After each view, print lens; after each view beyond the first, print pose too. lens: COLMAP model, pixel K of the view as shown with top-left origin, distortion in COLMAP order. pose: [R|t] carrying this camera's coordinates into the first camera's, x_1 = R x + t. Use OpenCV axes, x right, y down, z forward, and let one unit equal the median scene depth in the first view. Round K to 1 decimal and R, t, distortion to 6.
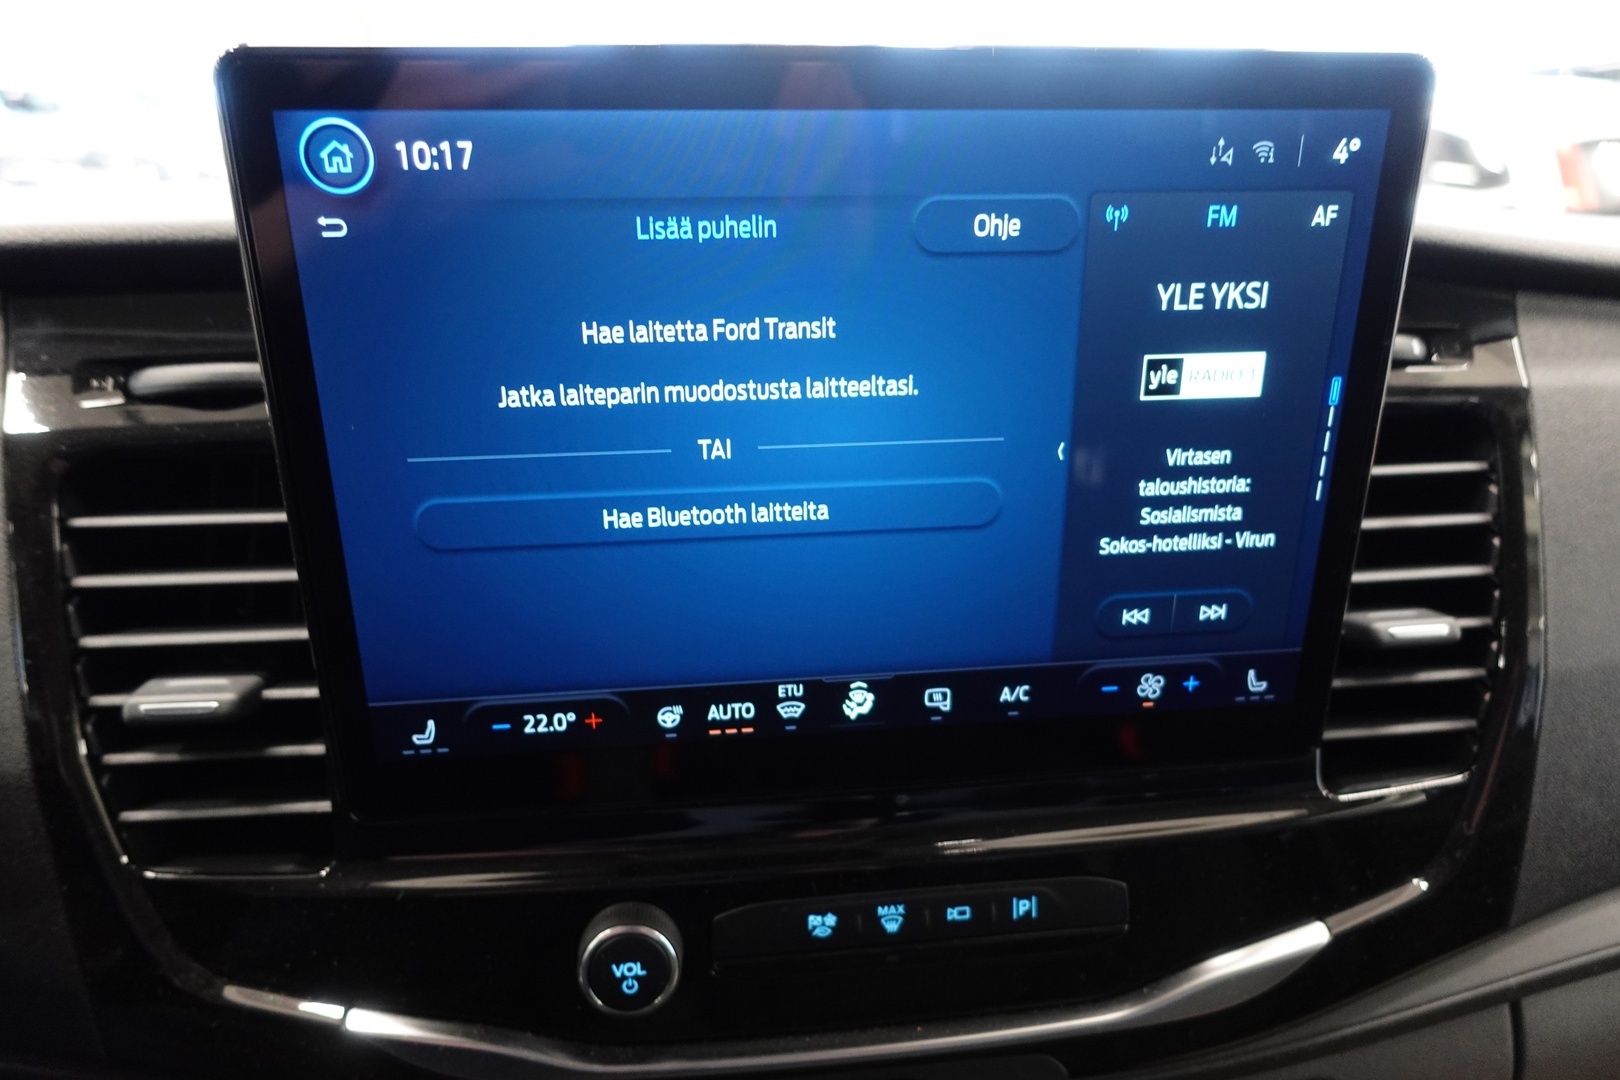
lens RADIAL K [[1114.5, 0, 810.0], [0, 1114.5, 540.0], [0, 0, 1]] dist [-0.009909, -0.000797]
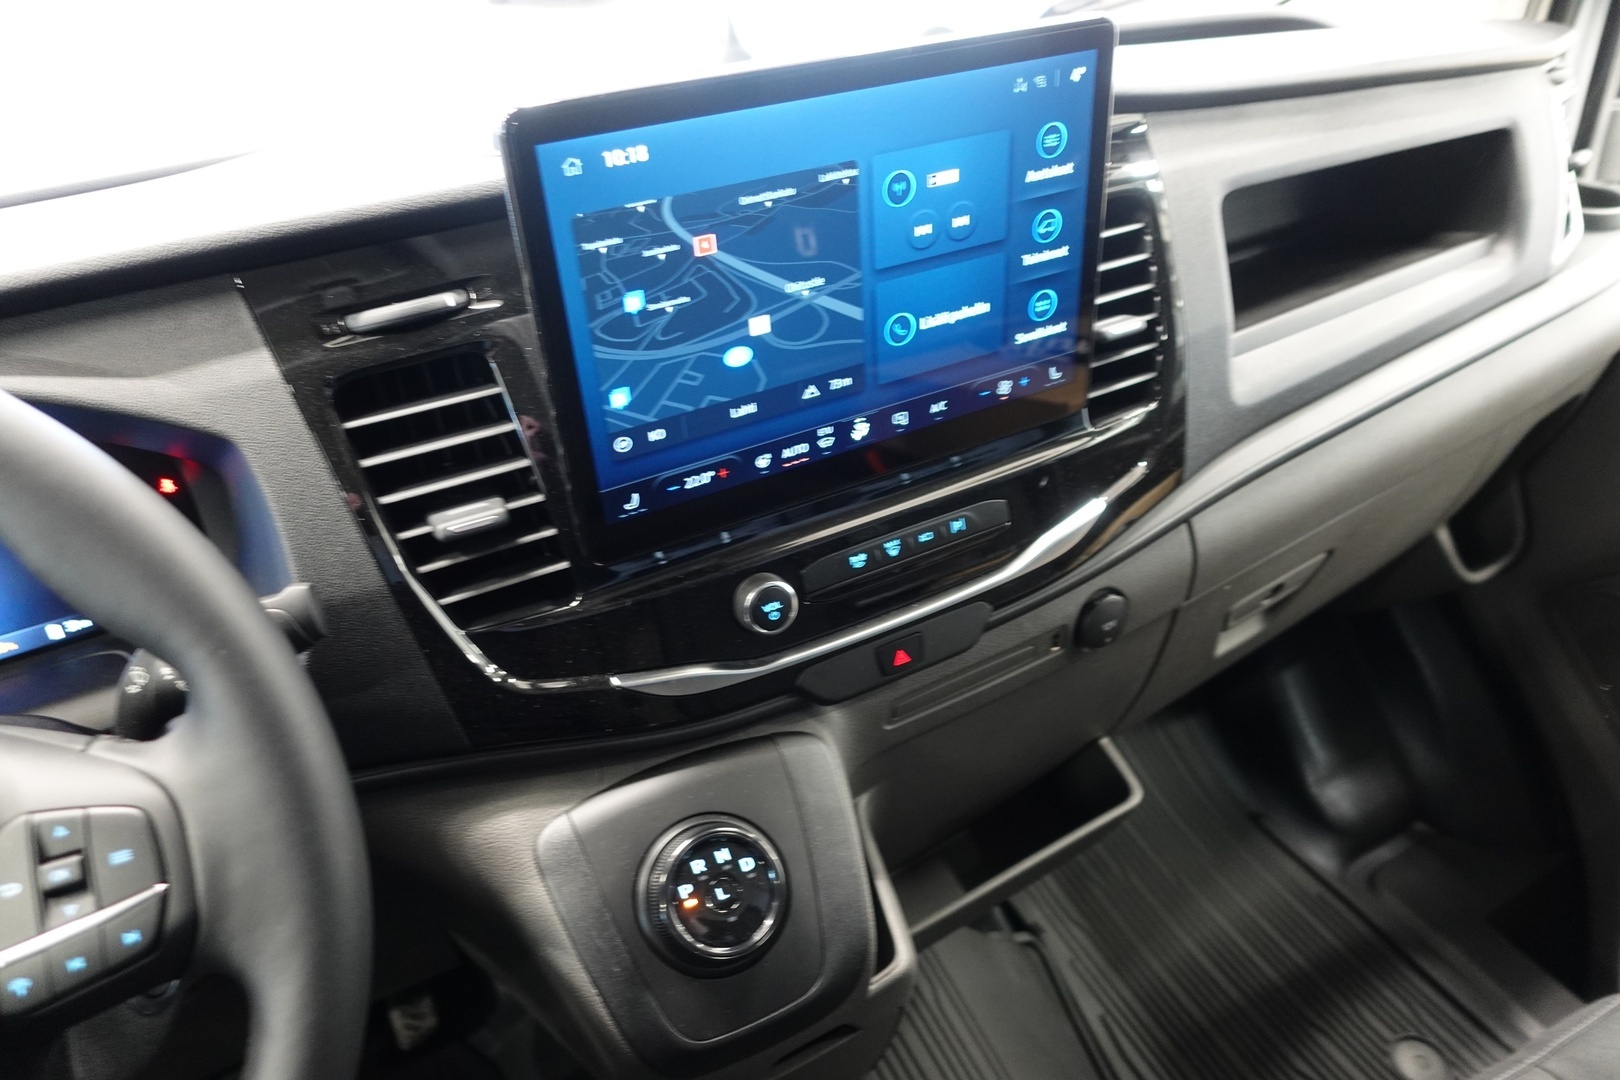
lens RADIAL K [[1114.5, 0, 810.0], [0, 1114.5, 540.0], [0, 0, 1]] dist [-0.009909, -0.000797]
pose [[0.930080, -0.239531, 0.278525, -0.550931], [0.178956, 0.957568, 0.225918, -0.095147], [-0.320821, -0.160278, 0.933480, -0.613151]]
